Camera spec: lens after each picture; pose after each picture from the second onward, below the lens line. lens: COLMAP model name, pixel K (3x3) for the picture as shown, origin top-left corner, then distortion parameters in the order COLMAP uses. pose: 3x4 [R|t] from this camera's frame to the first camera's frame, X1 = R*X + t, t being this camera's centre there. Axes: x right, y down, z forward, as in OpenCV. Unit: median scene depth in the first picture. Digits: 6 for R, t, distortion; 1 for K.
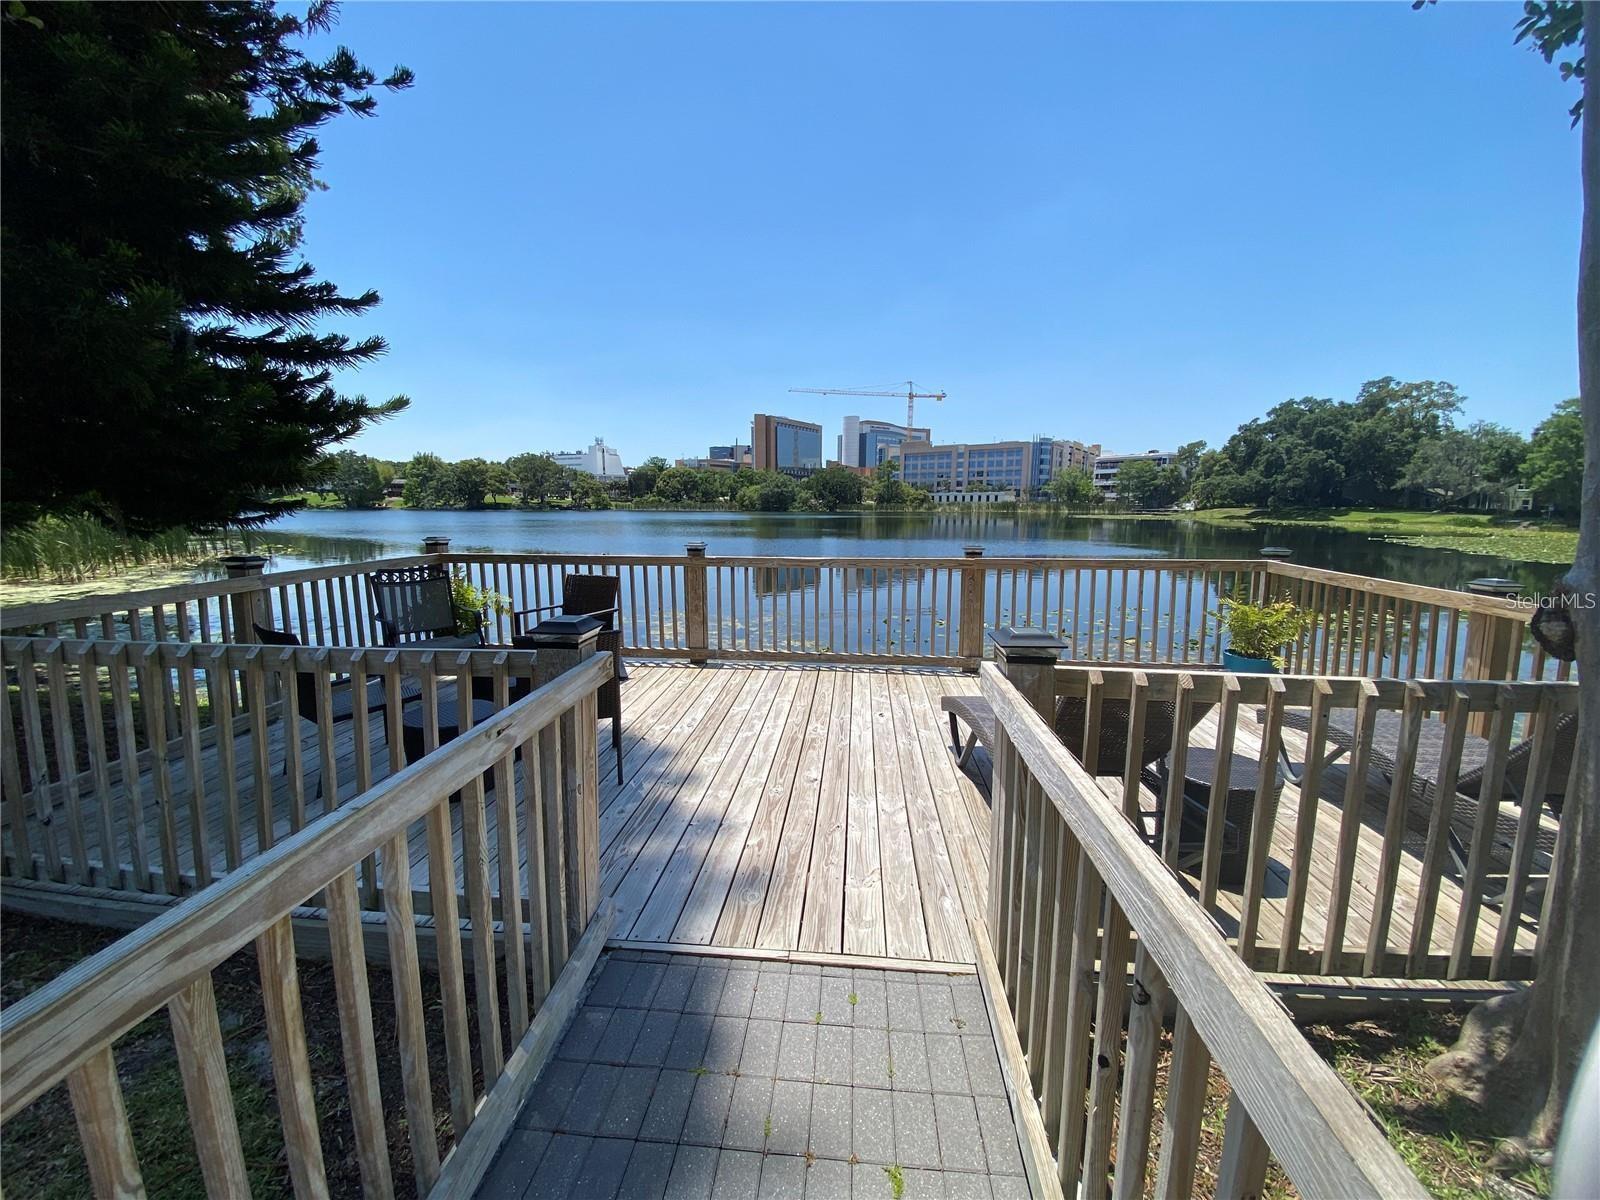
lens RADIAL K [[652.2, 0, 804.6], [0, 652.2, 596.2], [0, 0, 1]] dist [-0.002007, -0.000260]
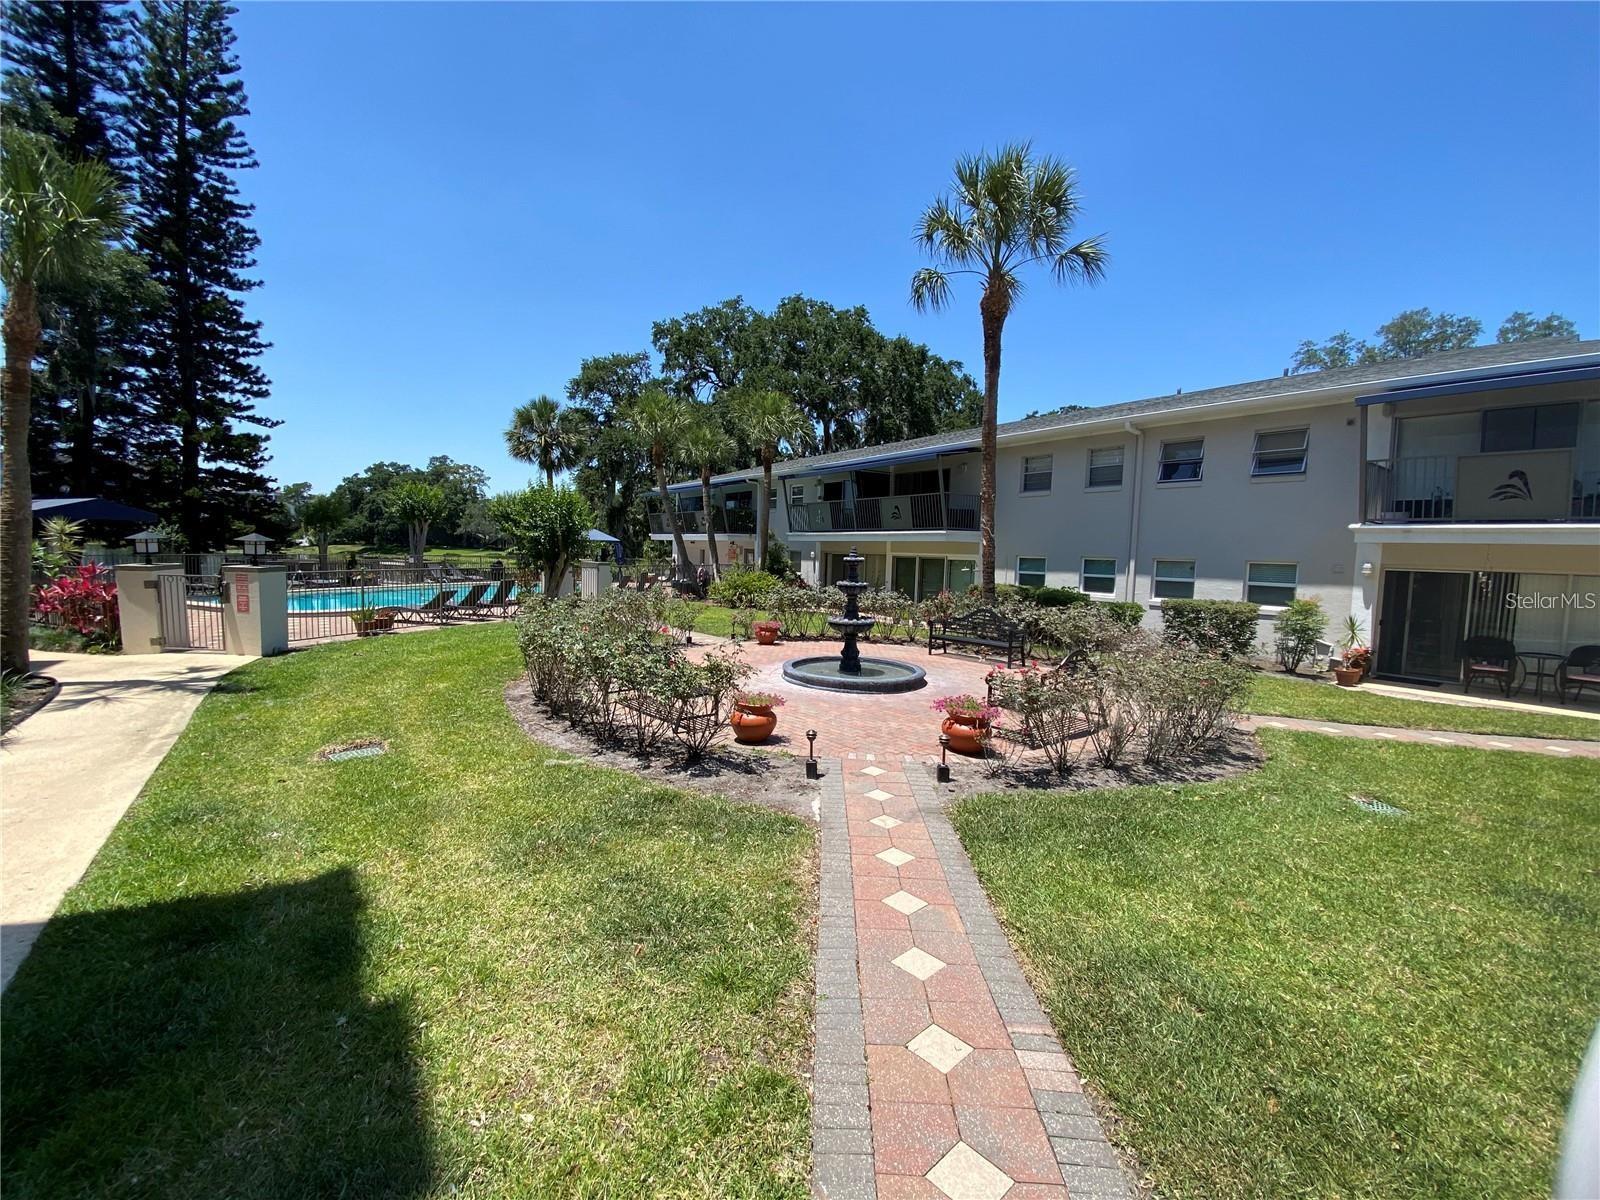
lens RADIAL K [[652.2, 0, 808.5], [0, 652.2, 604.0], [0, 0, 1]] dist [-0.002007, -0.000260]
pose [[0.358492, -0.065281, 0.931247, -0.180890], [0.105158, 0.994027, 0.029200, 0.031352], [-0.927591, 0.087460, 0.363215, -0.242736]]
